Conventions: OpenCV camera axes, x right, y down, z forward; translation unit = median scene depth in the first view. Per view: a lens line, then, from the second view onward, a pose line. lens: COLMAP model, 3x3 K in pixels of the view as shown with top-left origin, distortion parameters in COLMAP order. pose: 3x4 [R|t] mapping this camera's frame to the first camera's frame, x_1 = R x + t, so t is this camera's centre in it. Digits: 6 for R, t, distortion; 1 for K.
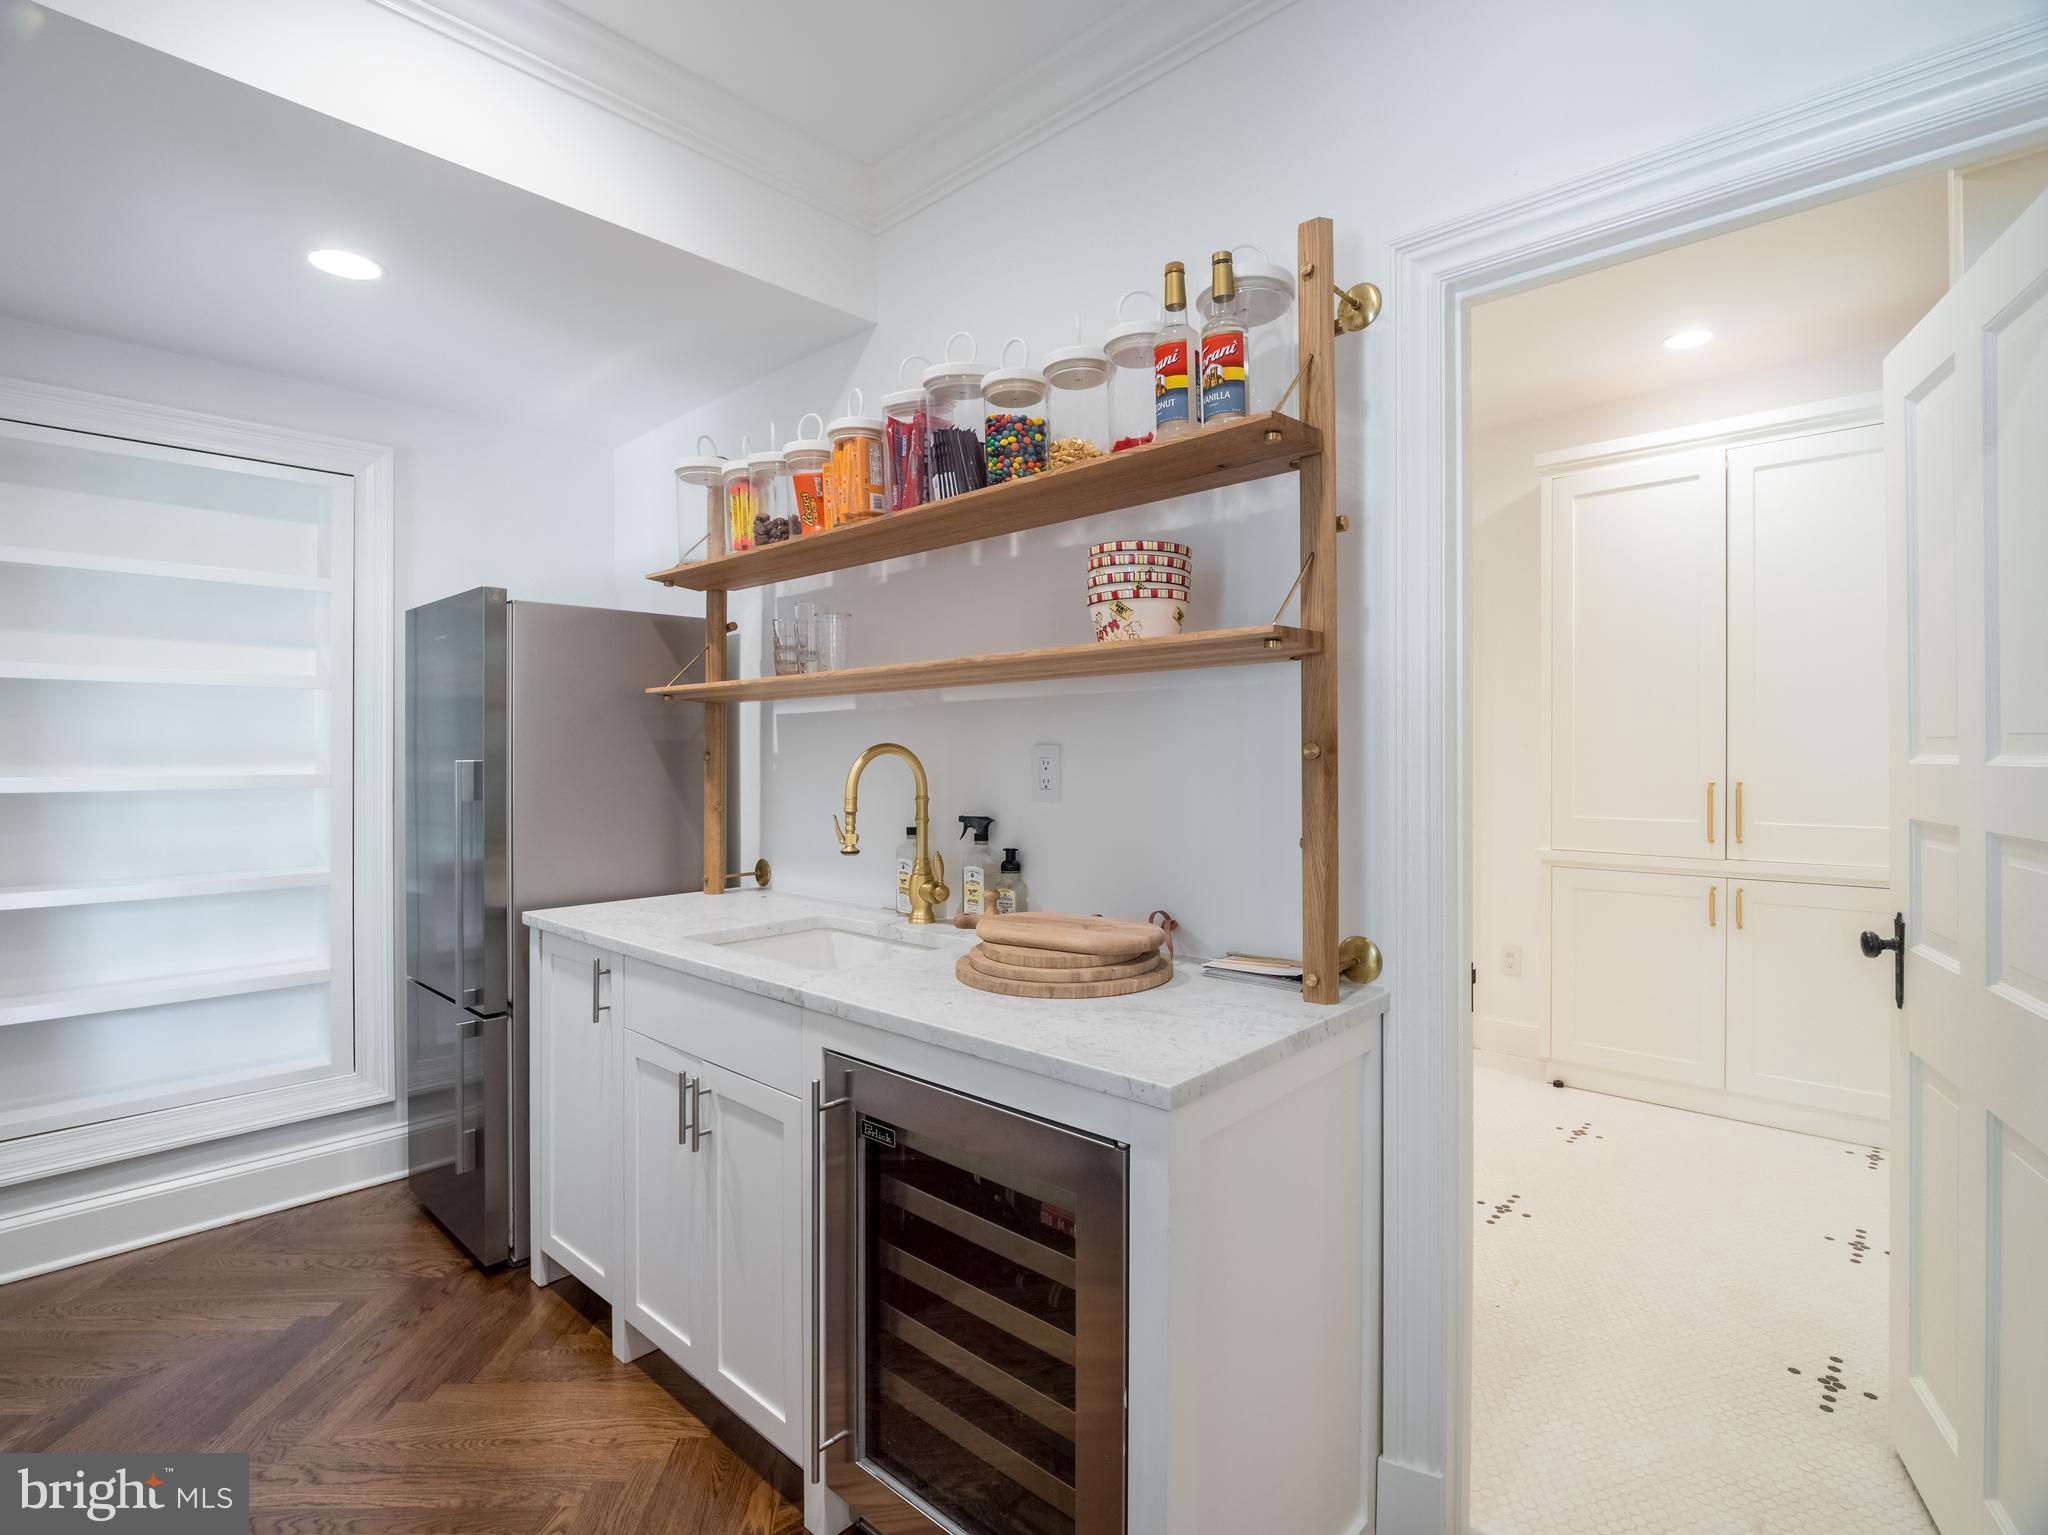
lens RADIAL K [[1028.8, 0, 1022.6], [0, 1028.8, 763.5], [0, 0, 1]] dist [-0.003185, -0.005543]
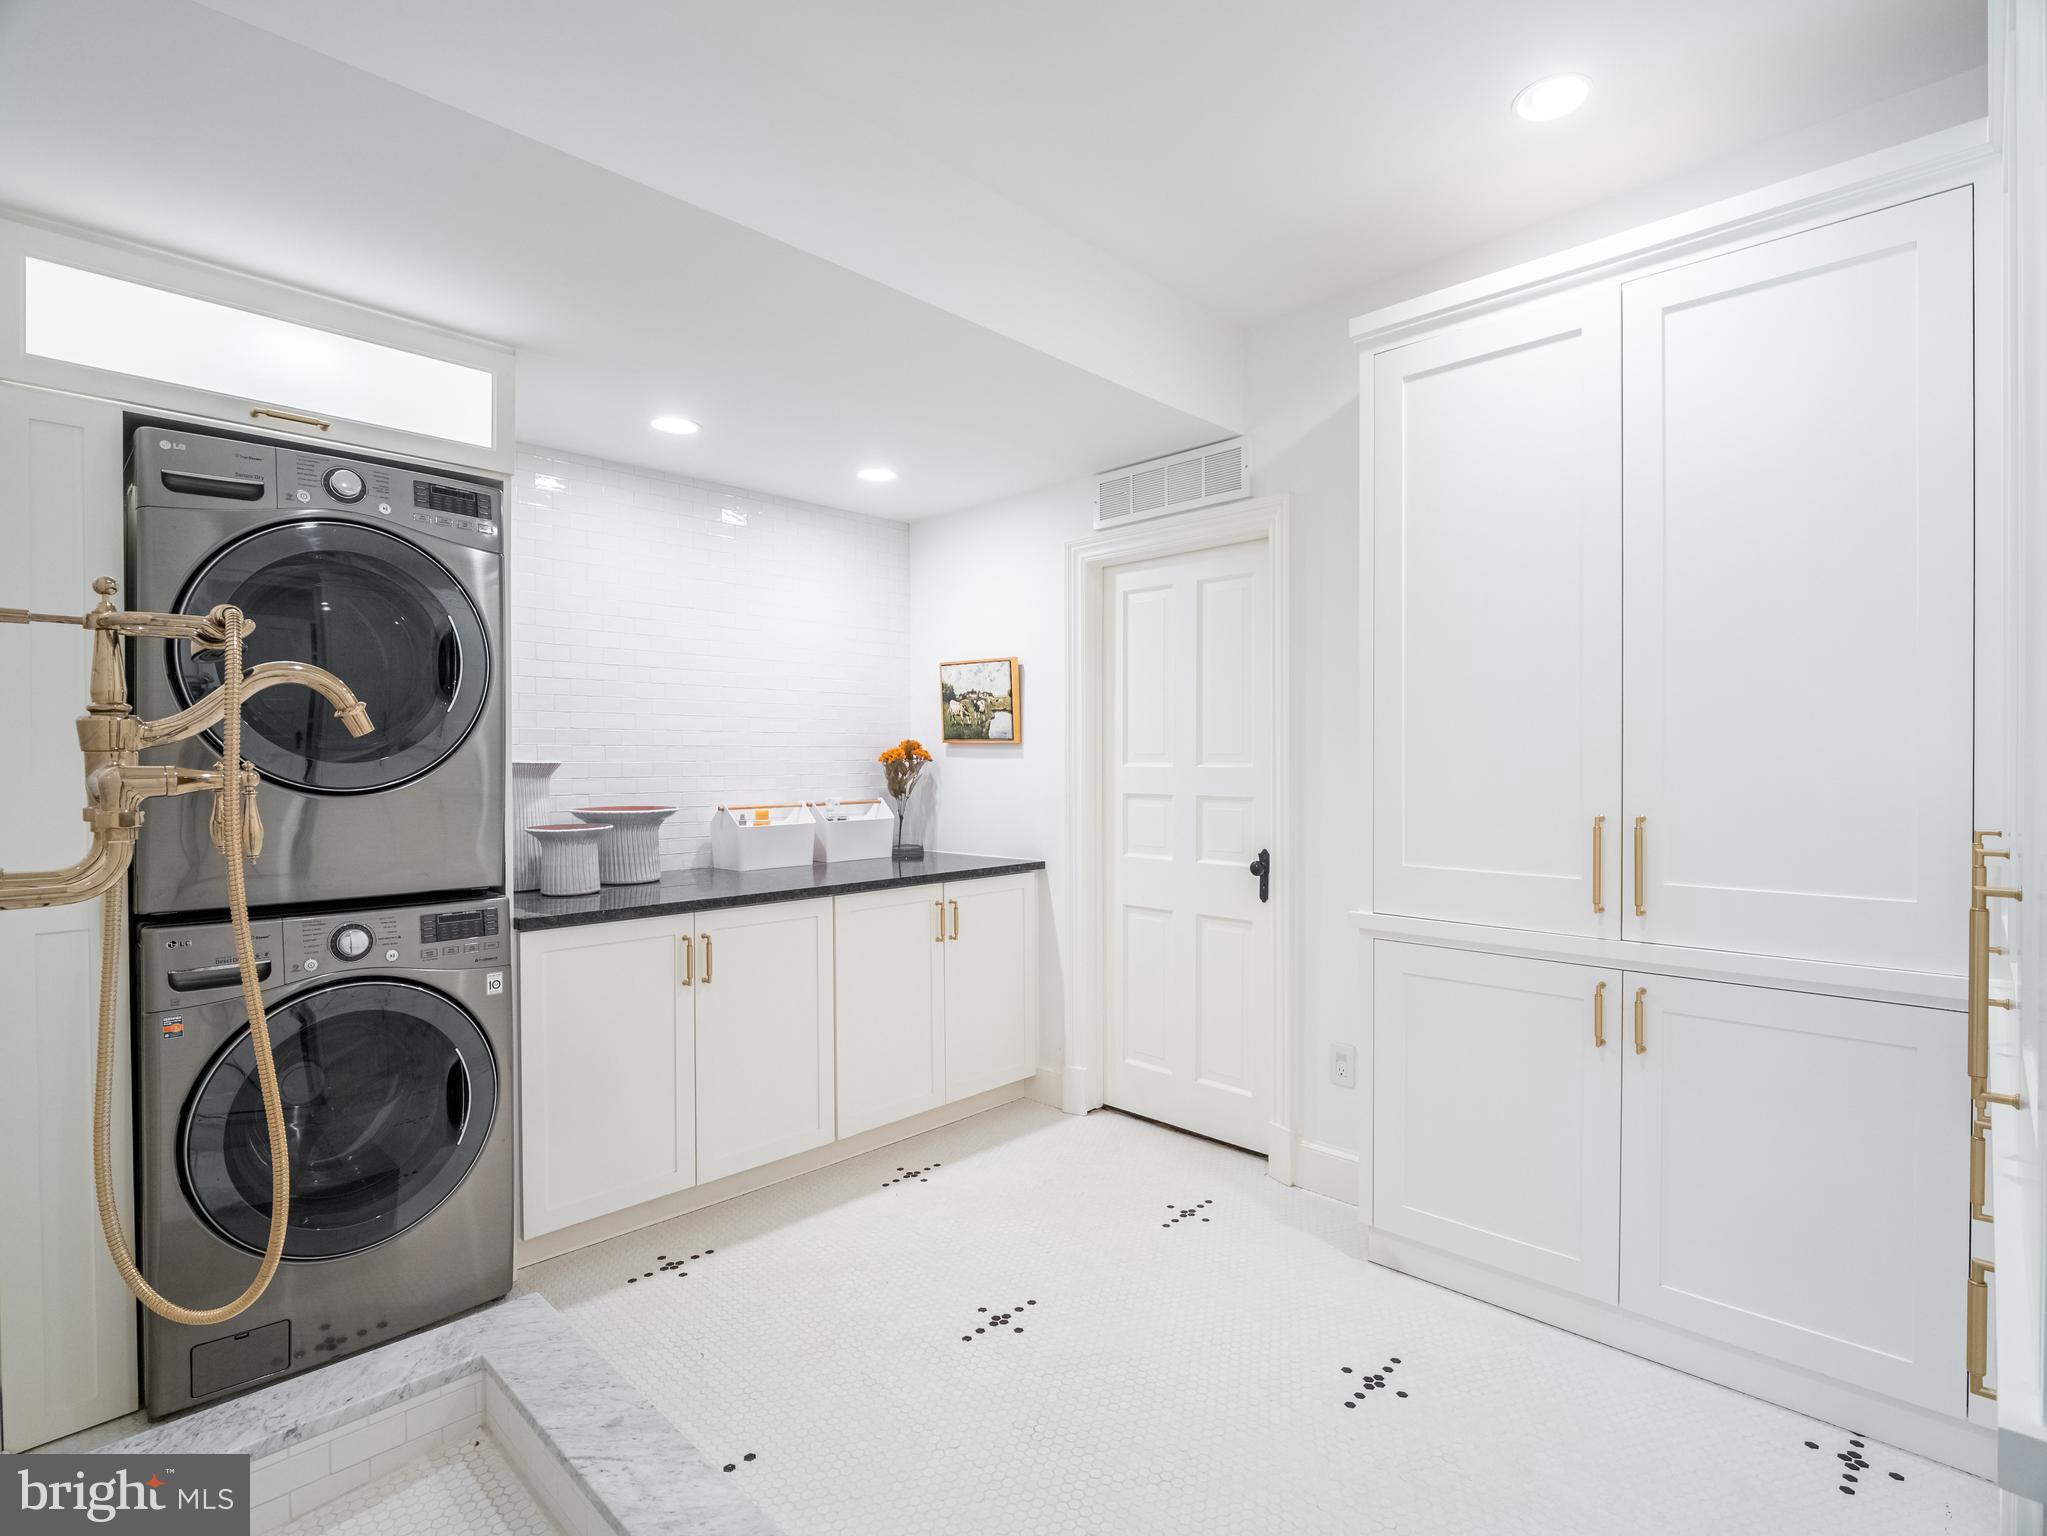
lens RADIAL K [[1028.3, 0, 1024.4], [0, 1028.3, 766.8], [0, 0, 1]] dist [-0.003185, -0.005543]
pose [[0.999789, 0.009352, -0.018295, 0.300161], [-0.009543, 0.999901, -0.010388, -0.001725], [0.018196, 0.010560, 0.999779, 0.331648]]
